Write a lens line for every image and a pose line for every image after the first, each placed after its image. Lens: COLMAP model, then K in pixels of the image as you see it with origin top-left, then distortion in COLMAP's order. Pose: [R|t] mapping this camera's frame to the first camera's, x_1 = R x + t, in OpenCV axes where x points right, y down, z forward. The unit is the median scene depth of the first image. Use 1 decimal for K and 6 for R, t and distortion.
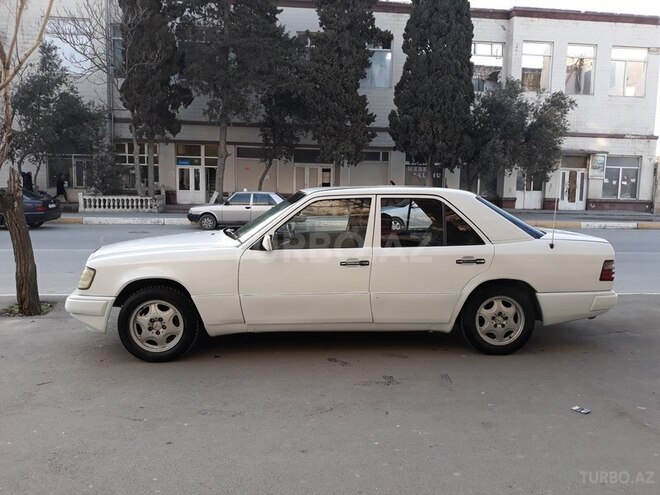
lens RADIAL K [[570.1, 0, 329.7], [0, 570.1, 250.9], [0, 0, 1]] dist [-0.005879, -0.019723]
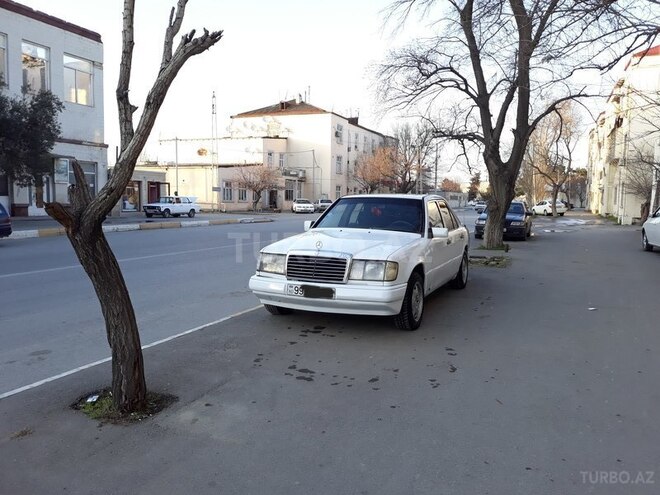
lens RADIAL K [[570.1, 0, 310.5], [0, 570.1, 258.3], [0, 0, 1]] dist [-0.005879, -0.019723]
pose [[0.447863, -0.104565, 0.887966, -0.239277], [0.098904, 0.992837, 0.067030, -0.020011], [-0.888615, 0.057804, 0.454997, 0.165949]]
